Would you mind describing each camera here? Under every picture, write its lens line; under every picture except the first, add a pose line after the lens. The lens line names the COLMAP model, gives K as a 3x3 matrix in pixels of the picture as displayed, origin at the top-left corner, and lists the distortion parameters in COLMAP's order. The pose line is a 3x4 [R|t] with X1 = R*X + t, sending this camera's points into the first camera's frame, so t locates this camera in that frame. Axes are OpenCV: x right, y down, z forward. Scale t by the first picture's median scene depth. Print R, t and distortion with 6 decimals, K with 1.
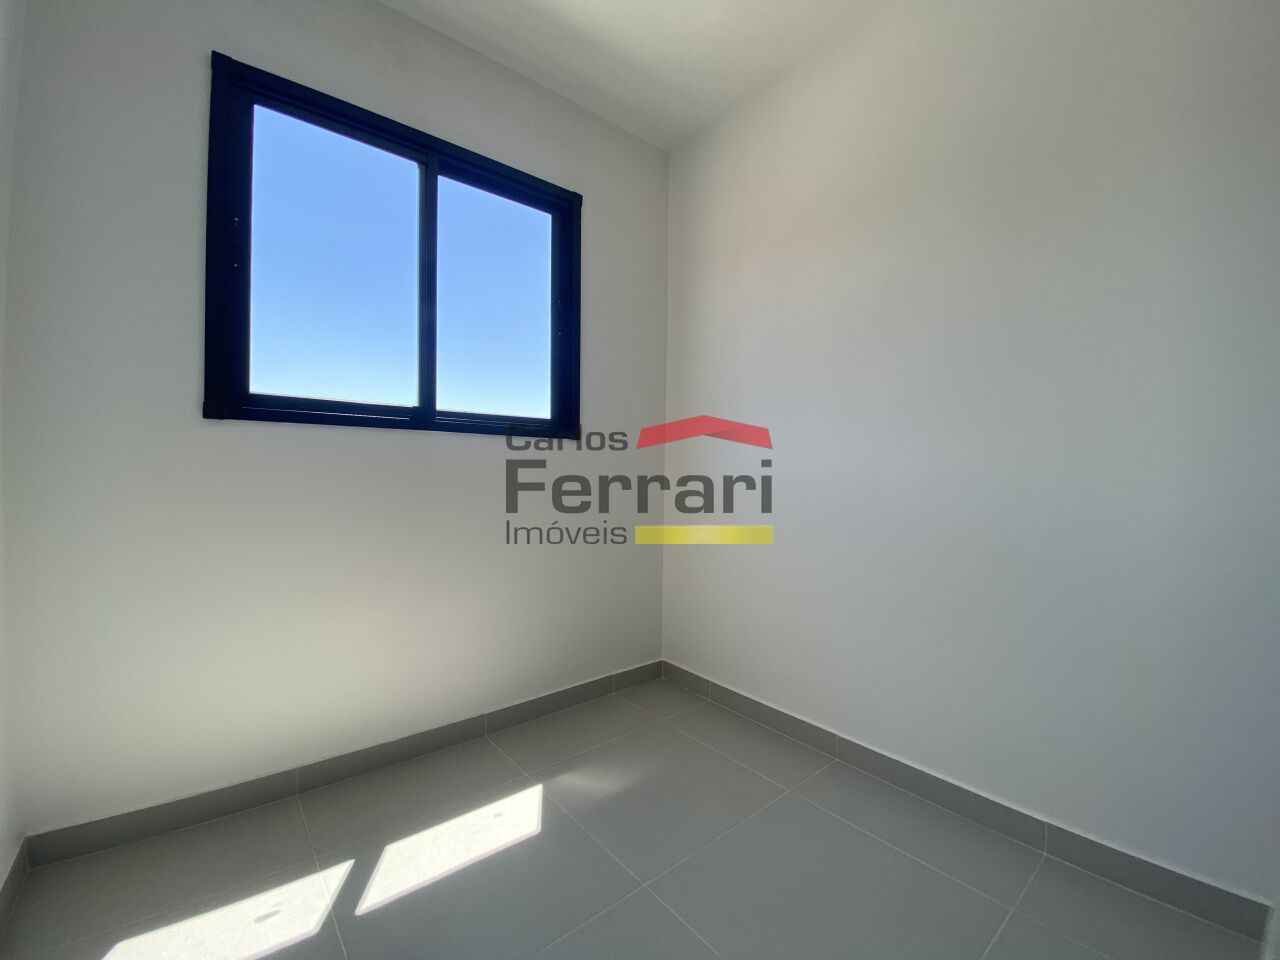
lens RADIAL K [[521.5, 0, 640.0], [0, 521.5, 480.0], [0, 0, 1]] dist [0.000978, 0.000075]
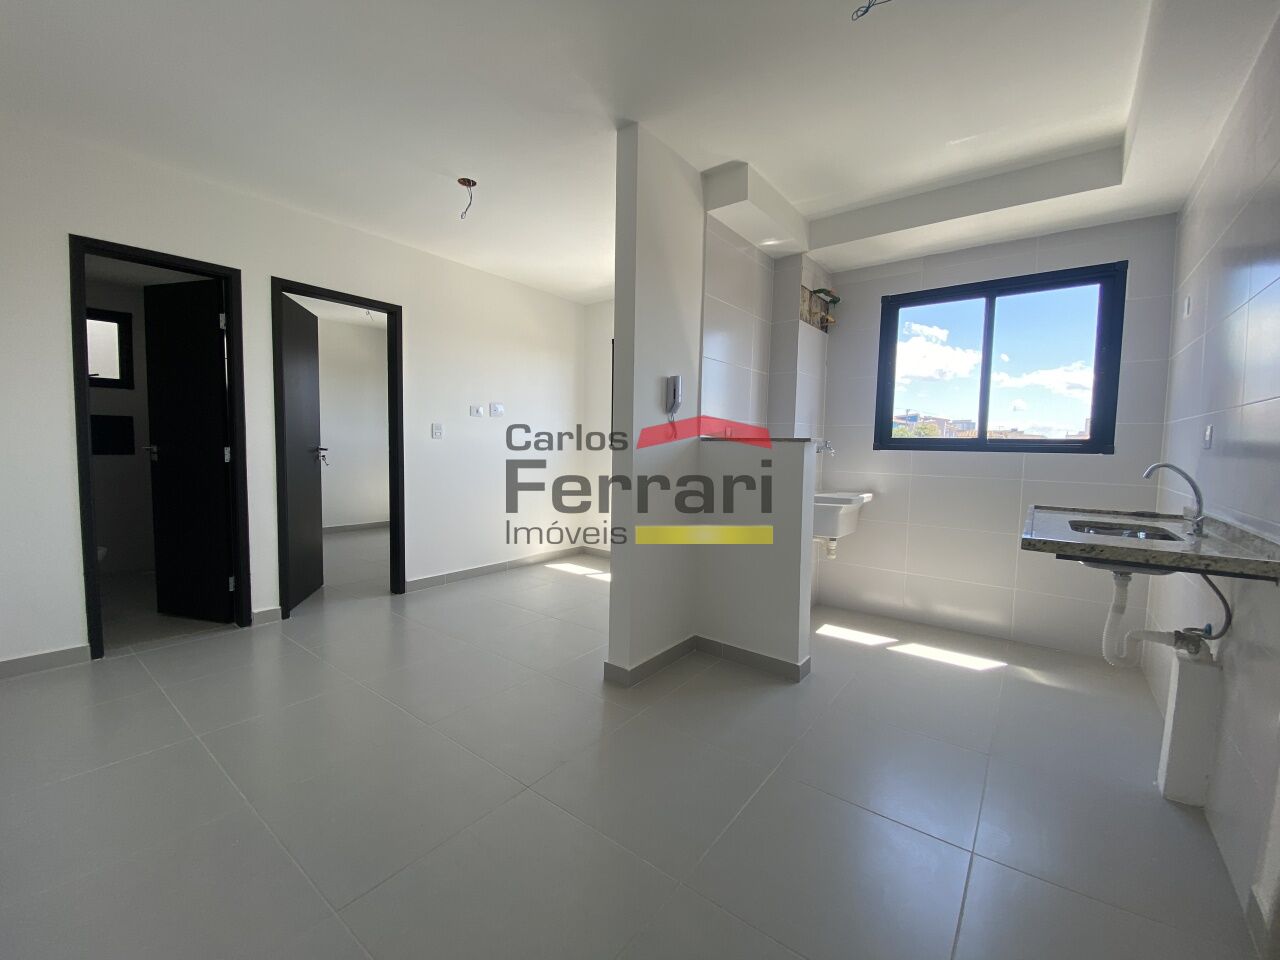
lens RADIAL K [[521.5, 0, 640.0], [0, 521.5, 480.0], [0, 0, 1]] dist [0.000978, 0.000075]
pose [[0.248732, 0.064167, -0.966444, 1.094761], [-0.025908, 0.997887, 0.059587, -0.082976], [0.968226, 0.010217, 0.249869, -0.579030]]
